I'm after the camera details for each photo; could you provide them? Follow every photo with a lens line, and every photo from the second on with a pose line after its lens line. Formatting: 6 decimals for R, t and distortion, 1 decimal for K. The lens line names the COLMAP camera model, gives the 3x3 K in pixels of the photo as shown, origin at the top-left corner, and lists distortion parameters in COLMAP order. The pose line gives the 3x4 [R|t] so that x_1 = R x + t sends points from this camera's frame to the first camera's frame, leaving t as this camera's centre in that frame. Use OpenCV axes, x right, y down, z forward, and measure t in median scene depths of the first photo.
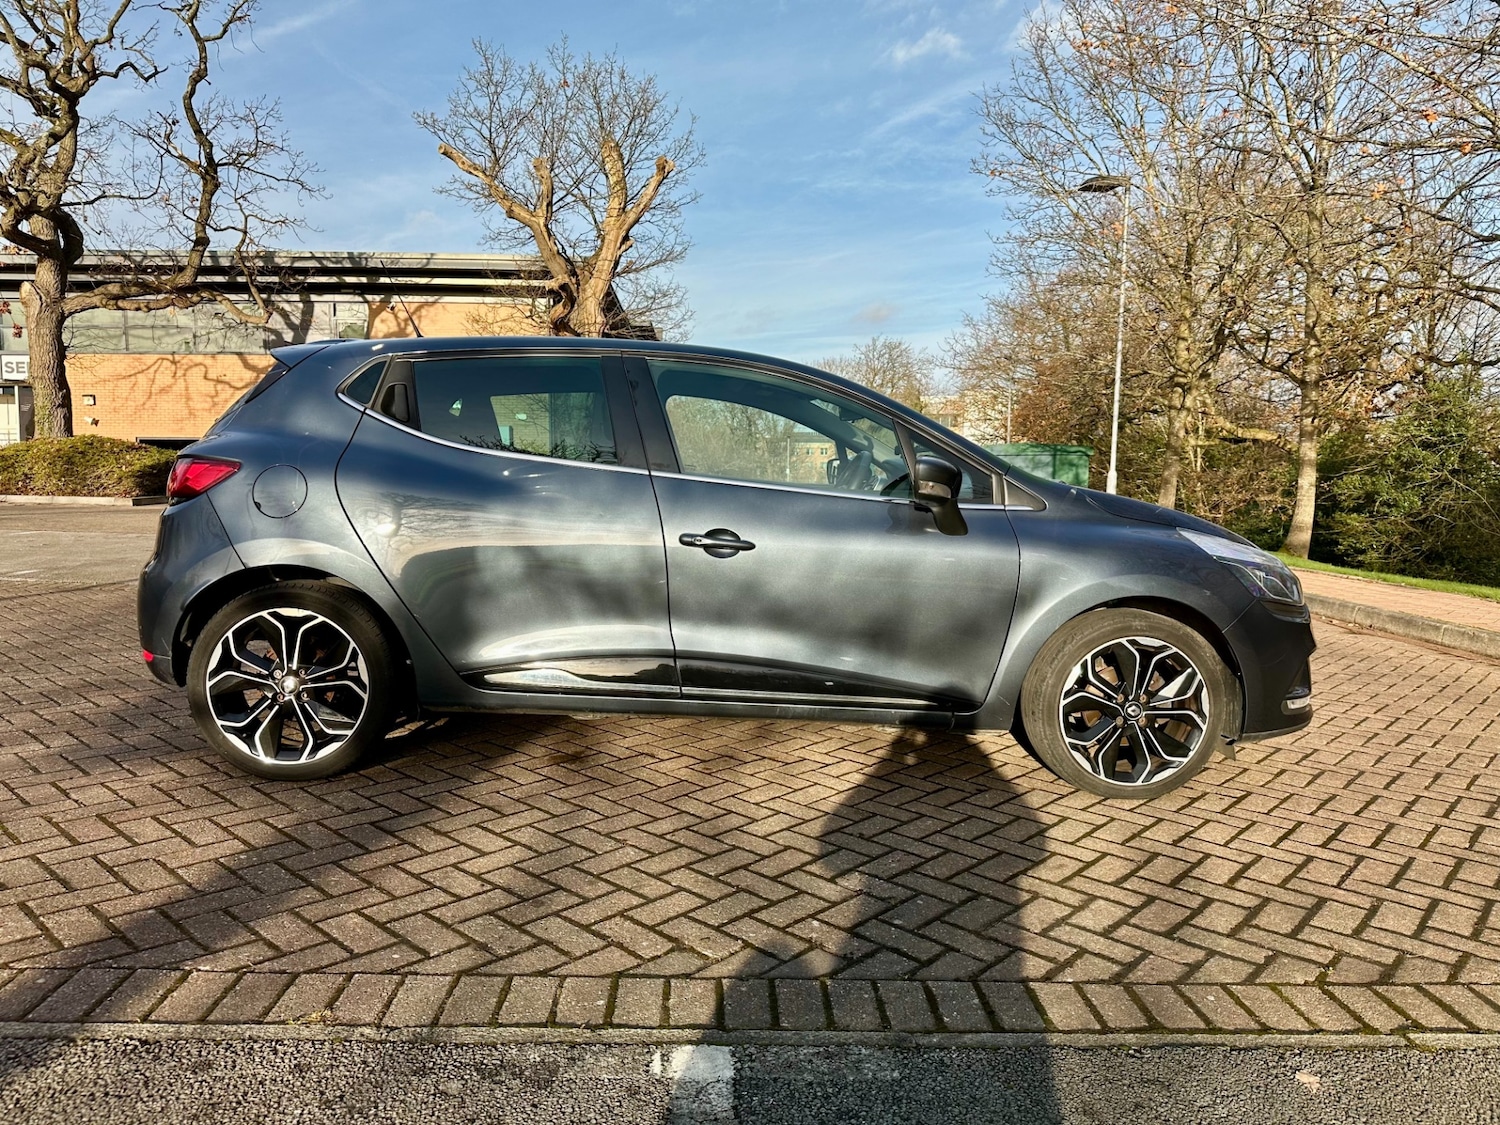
lens RADIAL K [[1045.7, 0, 753.0], [0, 1045.7, 562.4], [0, 0, 1]] dist [0.034358, -0.039112]
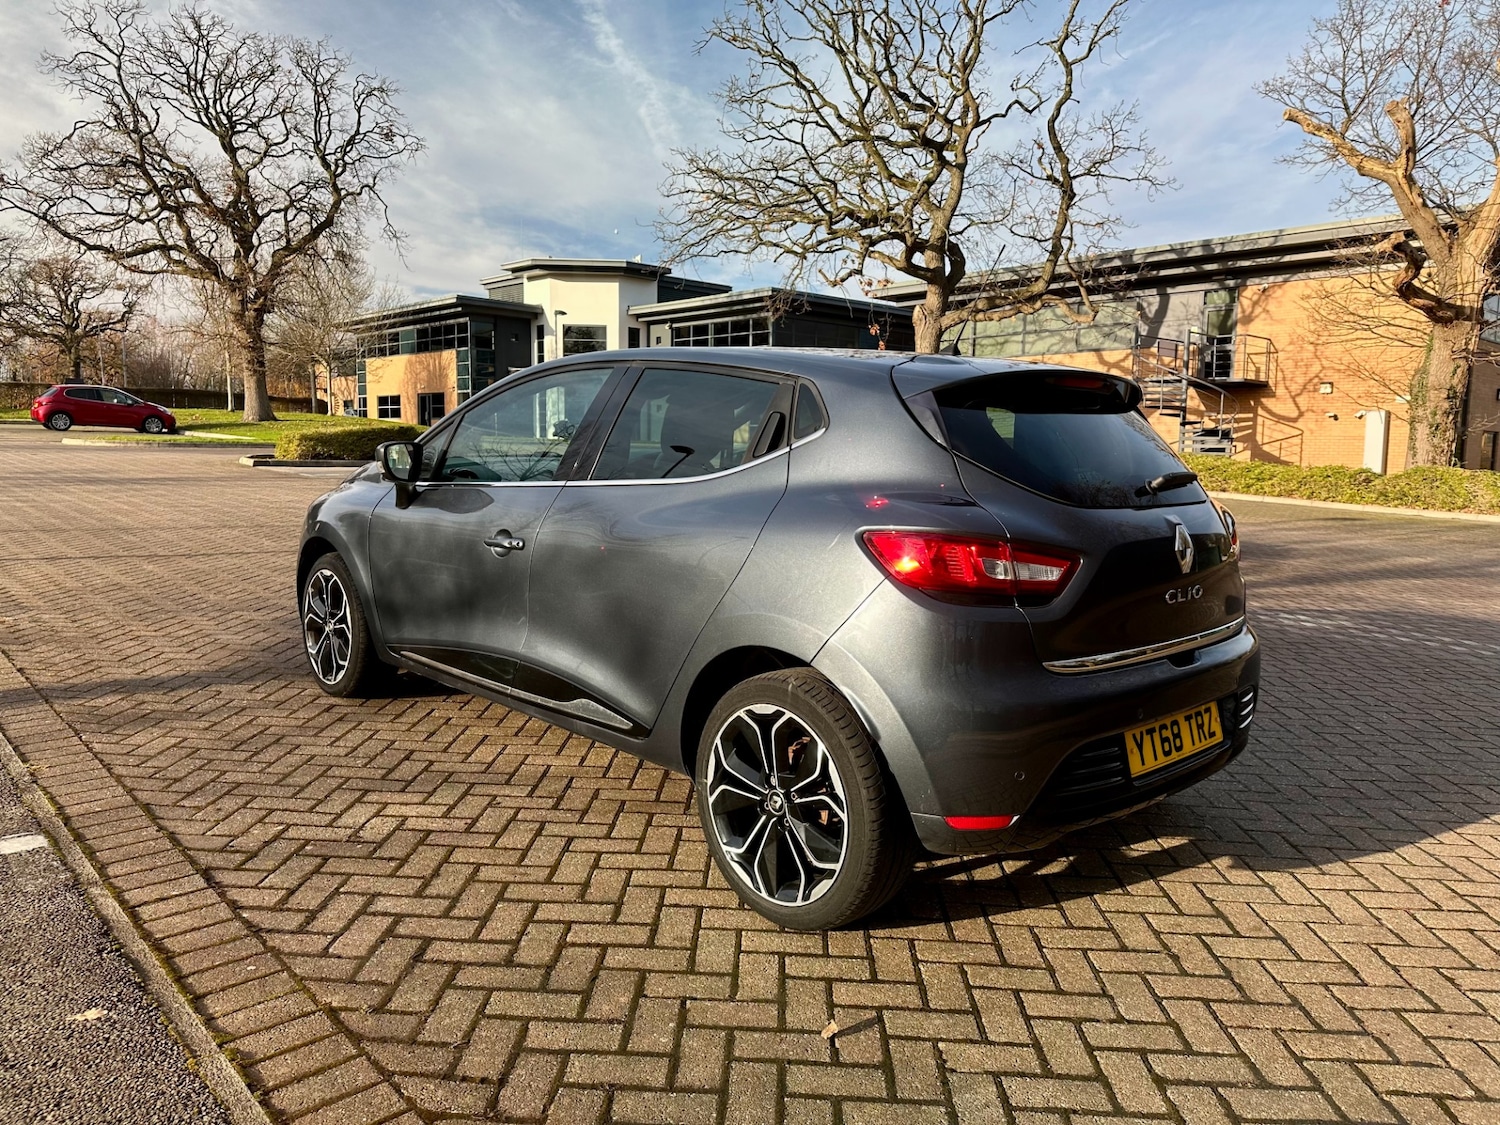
lens RADIAL K [[1045.7, 0, 753.0], [0, 1045.7, 562.4], [0, 0, 1]] dist [0.034358, -0.039112]
pose [[0.638585, 0.088990, -0.764389, 1.009831], [-0.080887, 0.995551, 0.048327, -0.064123], [0.765289, 0.030968, 0.642942, 0.441463]]
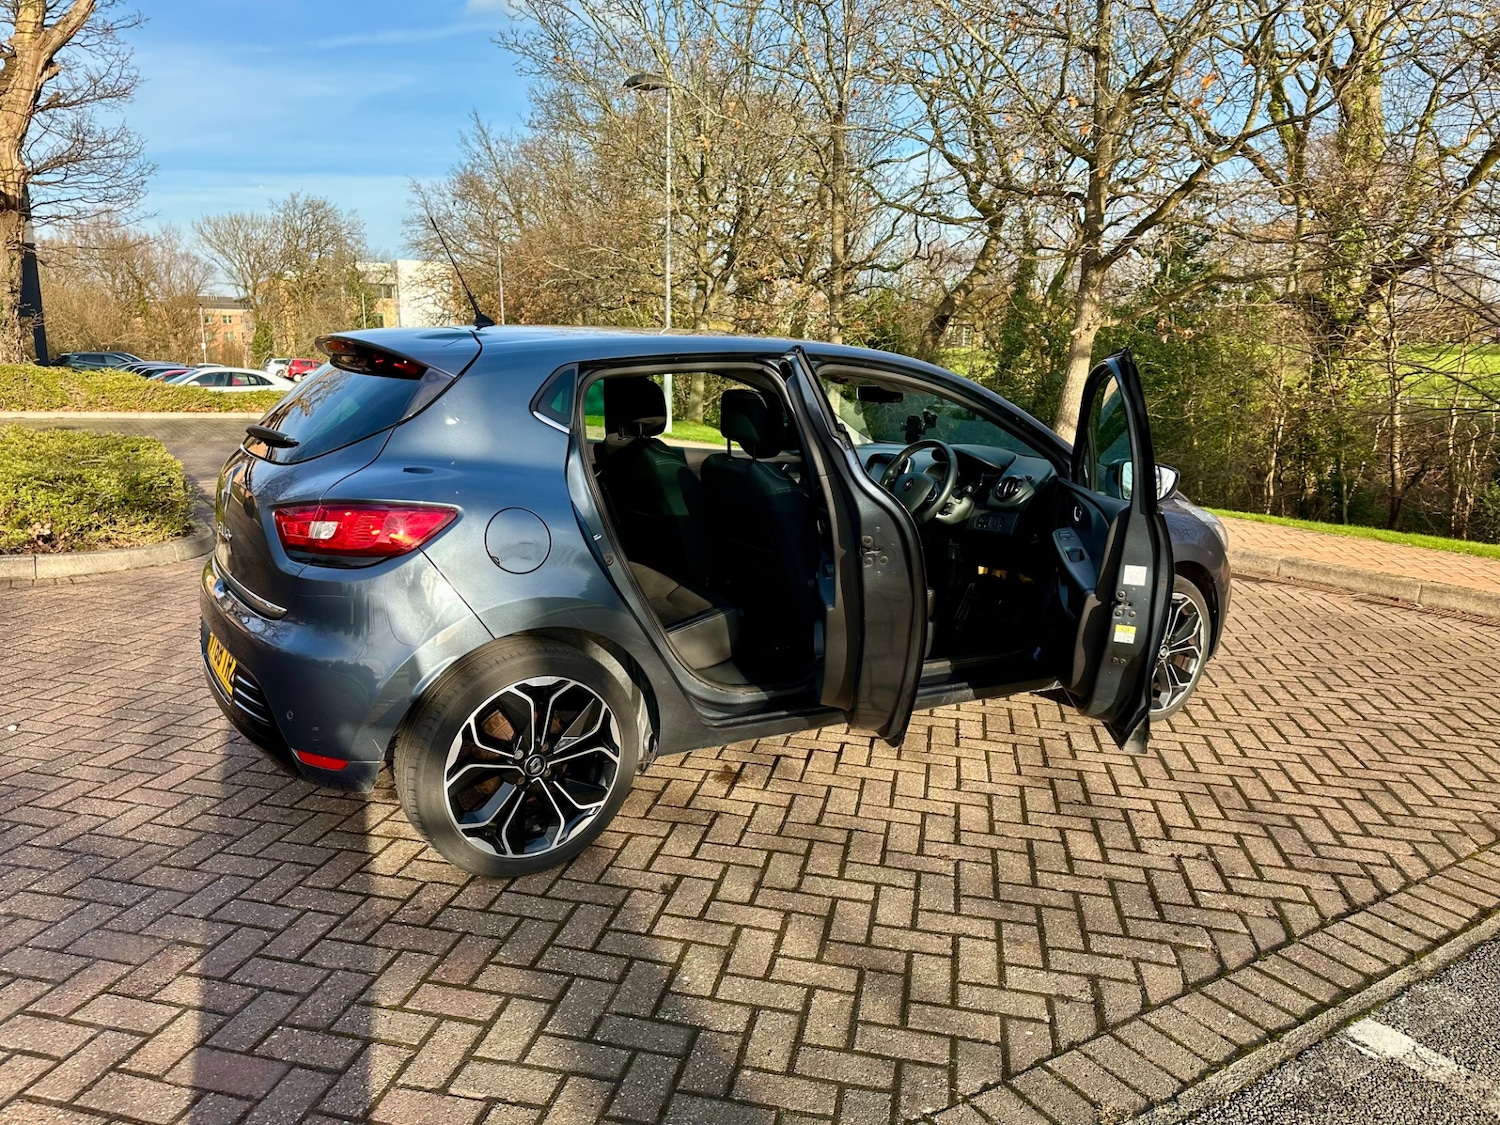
lens RADIAL K [[1049.8, 0, 753.3], [0, 1049.8, 565.5], [0, 0, 1]] dist [0.020242, -0.021306]
pose [[0.864358, -0.098982, 0.493039, -0.679100], [0.038956, 0.990671, 0.130591, -0.144817], [-0.501366, -0.093670, 0.860150, 0.194073]]
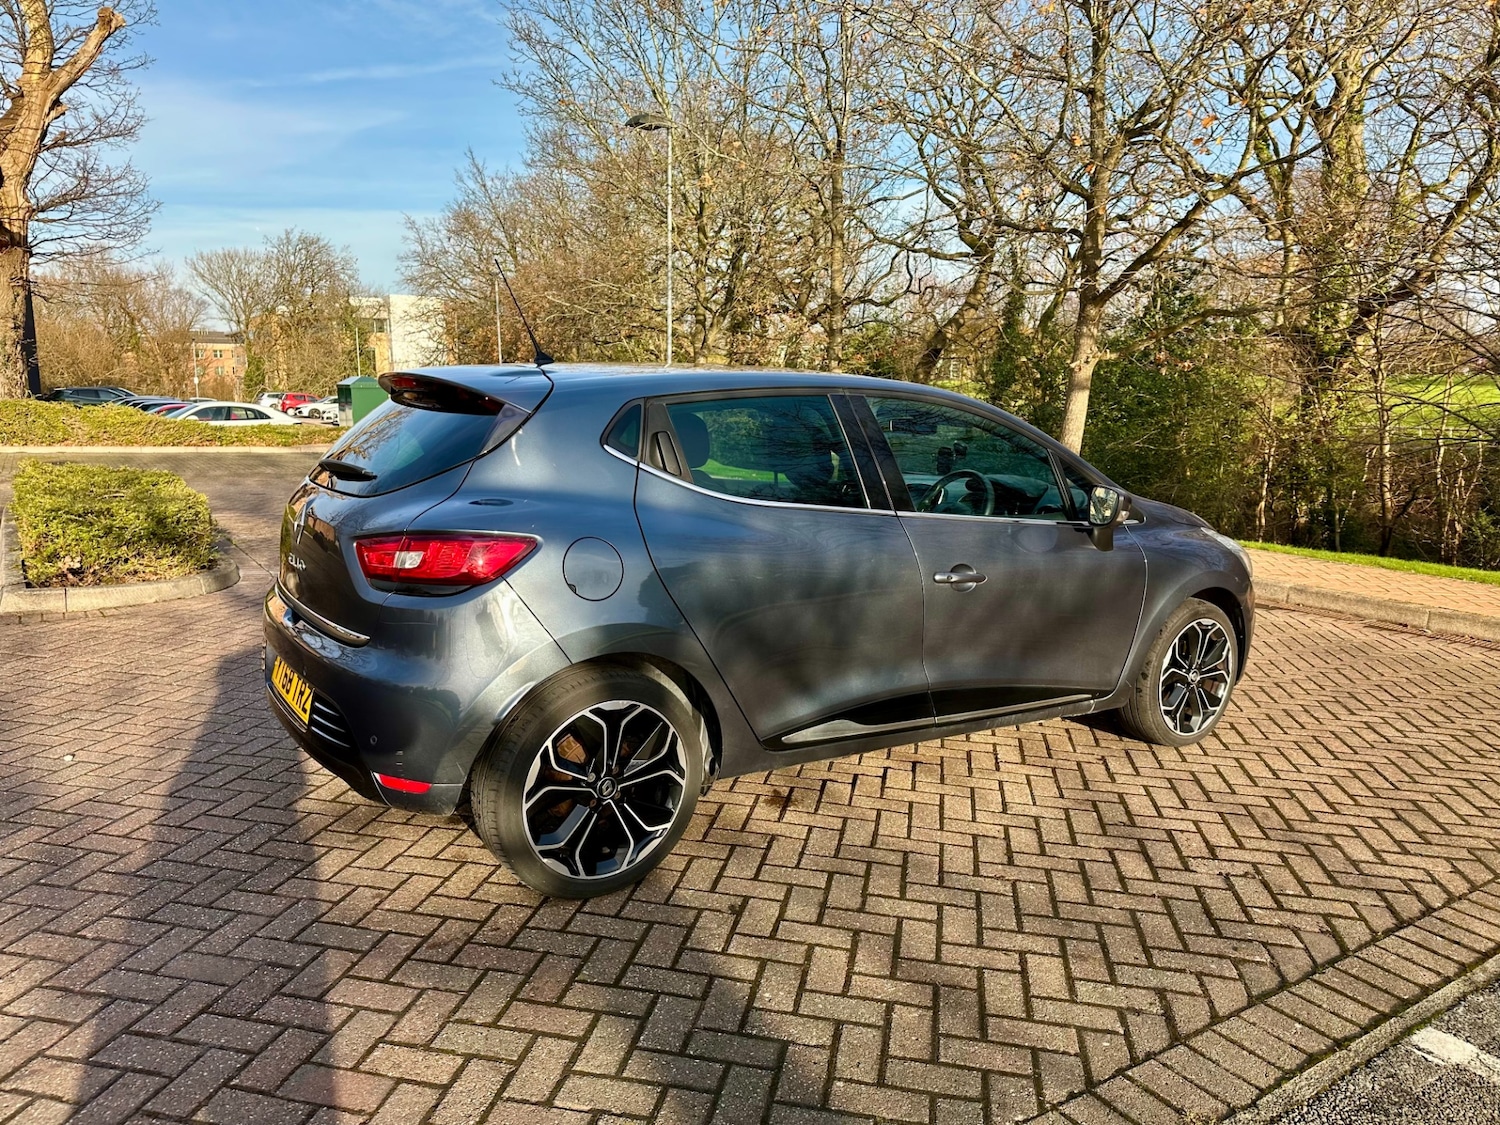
lens RADIAL K [[1049.4, 0, 755.5], [0, 1049.4, 565.3], [0, 0, 1]] dist [0.020641, -0.022200]
pose [[0.858326, -0.088074, 0.505489, -0.745273], [0.042478, 0.993973, 0.101056, -0.147276], [-0.511343, -0.065267, 0.856895, 0.201115]]
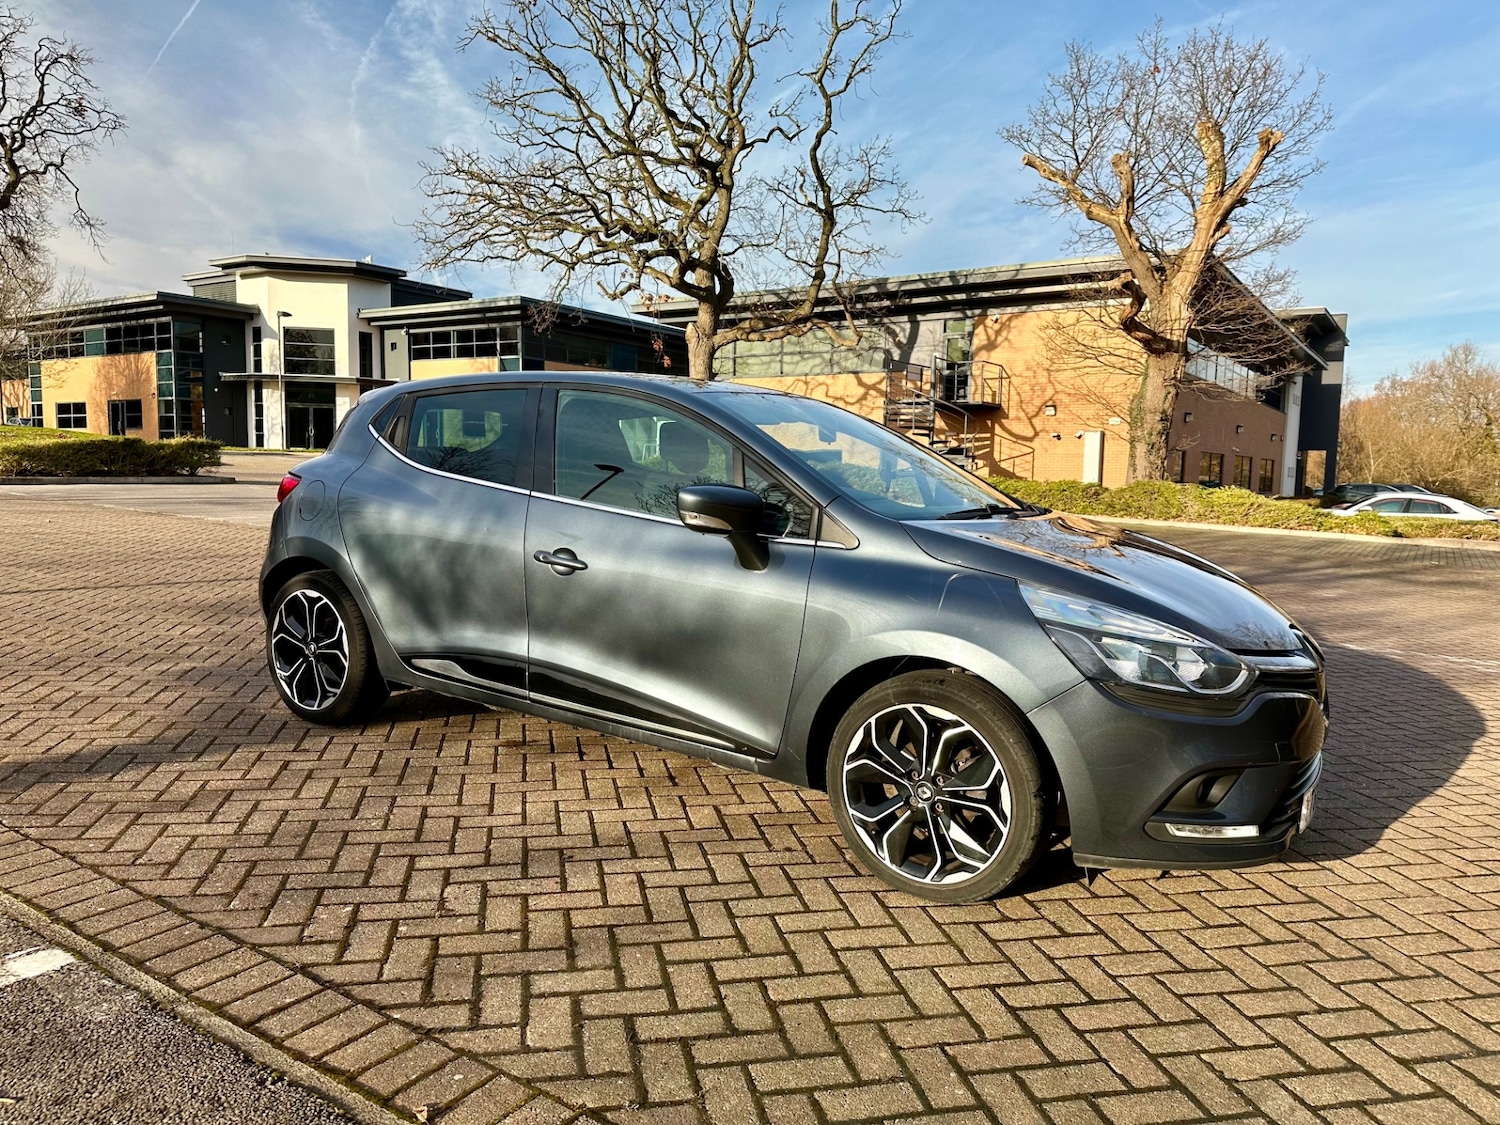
lens RADIAL K [[1042.6, 0, 753.4], [0, 1042.6, 578.6], [0, 0, 1]] dist [0.044849, -0.053492]
pose [[0.809860, 0.071086, -0.582300, 0.749945], [-0.064980, 0.997393, 0.031385, -0.048505], [0.583013, 0.012420, 0.812368, 0.250407]]
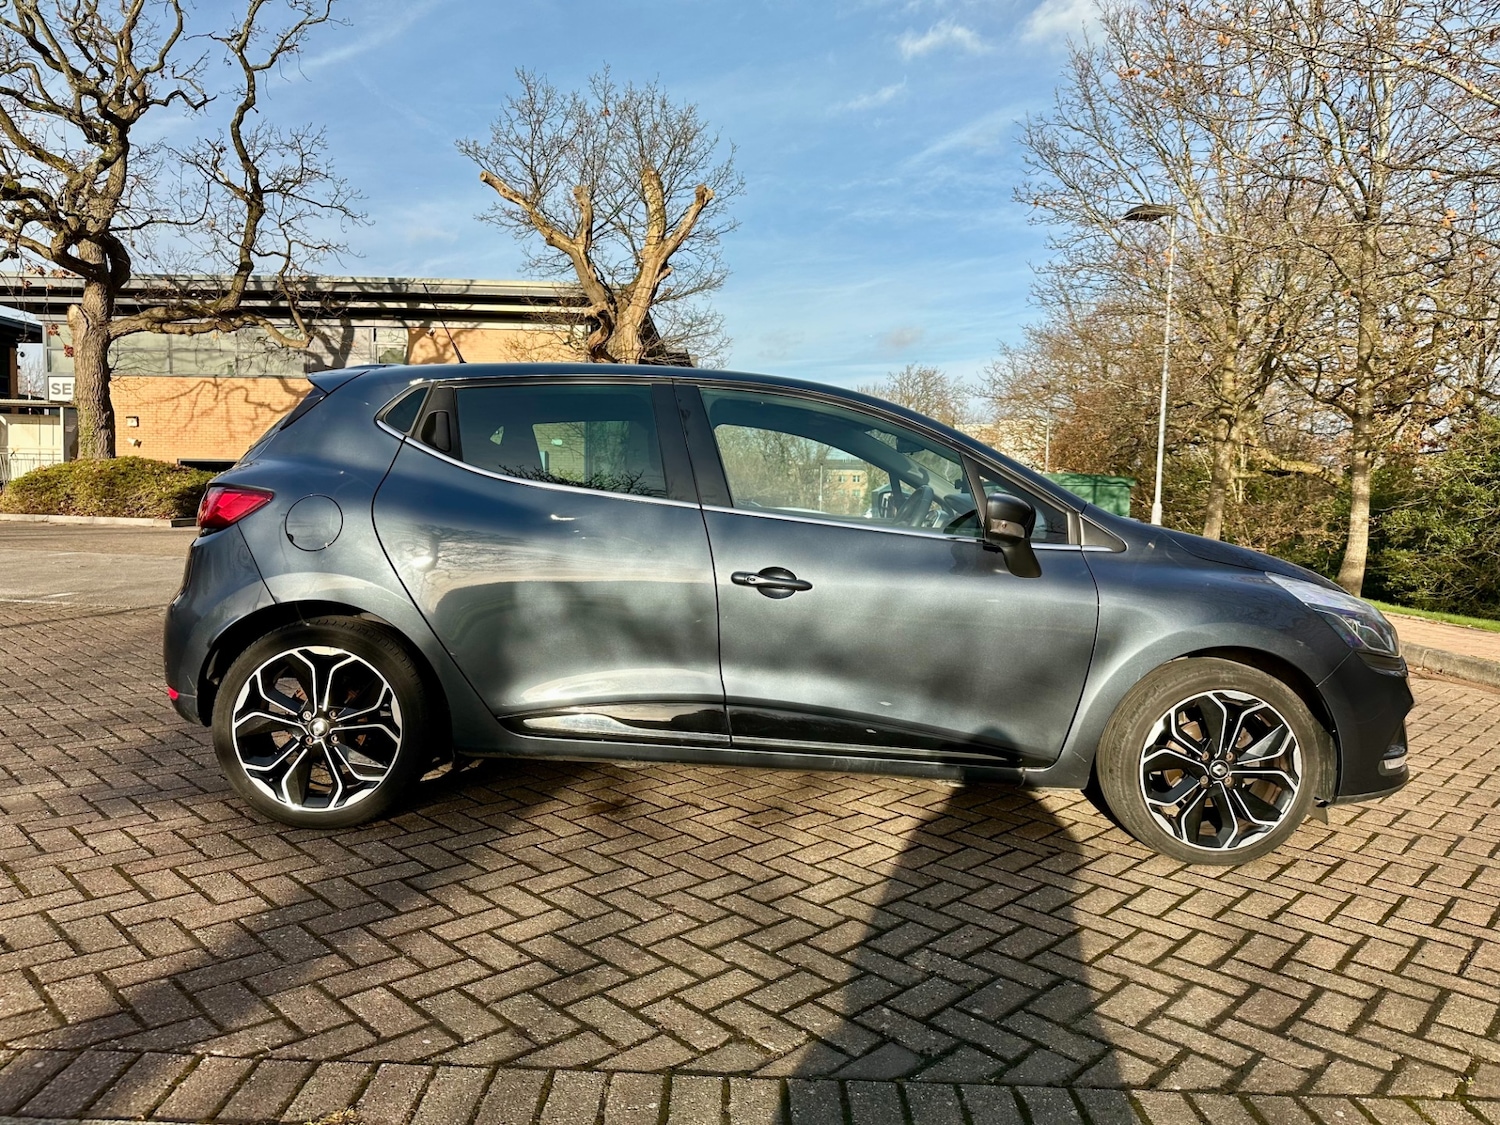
lens RADIAL K [[1049.4, 0, 755.5], [0, 1049.4, 565.3], [0, 0, 1]] dist [0.020641, -0.022200]
pose [[0.999552, 0.012821, -0.027051, -0.024153], [-0.013431, 0.999657, -0.022475, -0.012974], [0.026754, 0.022828, 0.999381, 0.059751]]
